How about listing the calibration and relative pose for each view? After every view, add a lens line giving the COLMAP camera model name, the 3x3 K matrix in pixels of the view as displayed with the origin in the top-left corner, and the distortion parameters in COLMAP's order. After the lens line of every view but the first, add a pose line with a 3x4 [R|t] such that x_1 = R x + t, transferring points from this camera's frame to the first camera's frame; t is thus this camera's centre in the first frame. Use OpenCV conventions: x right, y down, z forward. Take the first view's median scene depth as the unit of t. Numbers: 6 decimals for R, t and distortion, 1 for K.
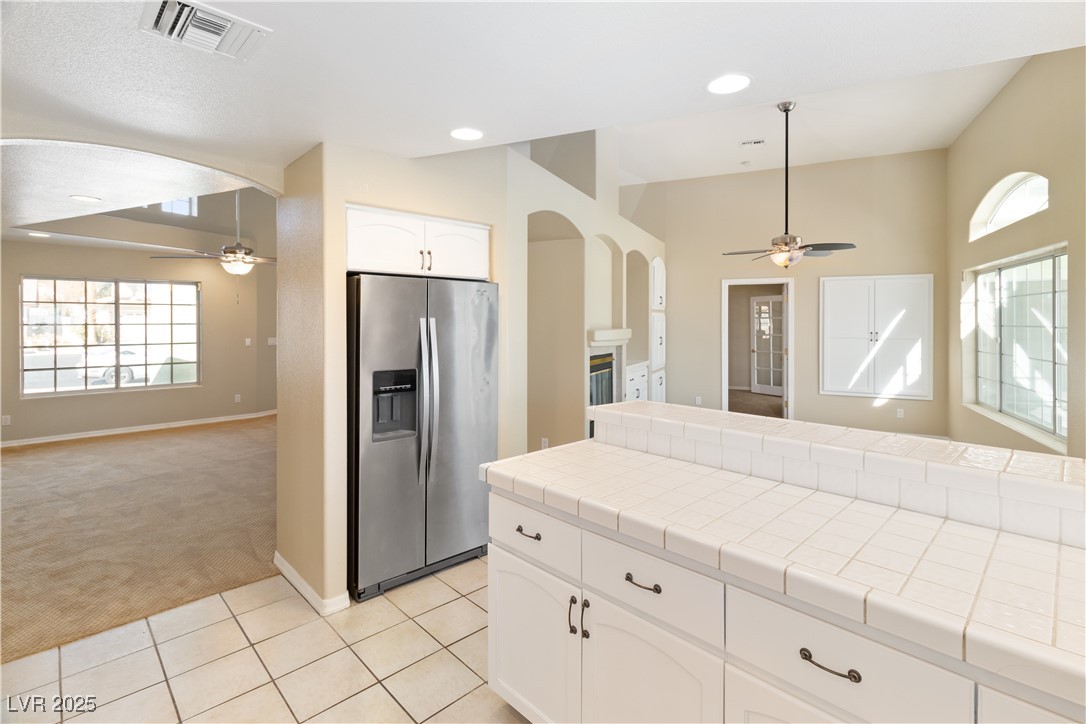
lens RADIAL K [[514.9, 0, 552.1], [0, 514.9, 310.5], [0, 0, 1]] dist [0.002555, 0.000244]
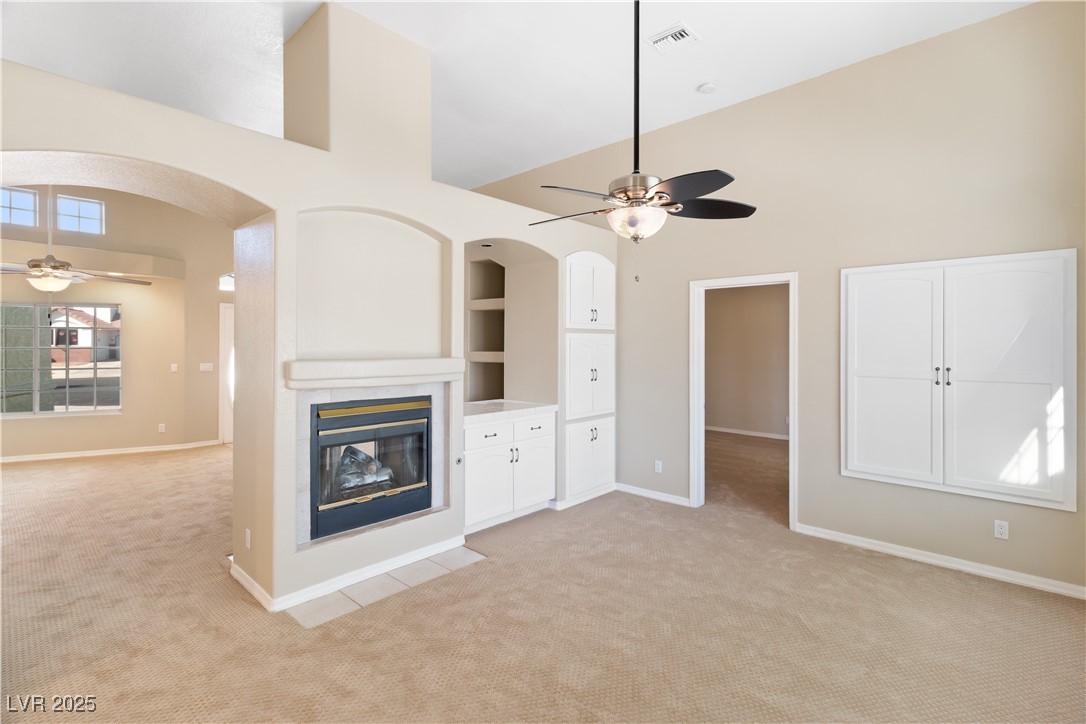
lens RADIAL K [[510.6, 0, 560.5], [0, 510.6, 316.6], [0, 0, 1]] dist [-0.001916, -0.000775]
pose [[0.953296, -0.015916, -0.301617, 0.404918], [0.006093, 0.999421, -0.033483, 0.005376], [0.301975, 0.030082, 0.952841, 0.376384]]
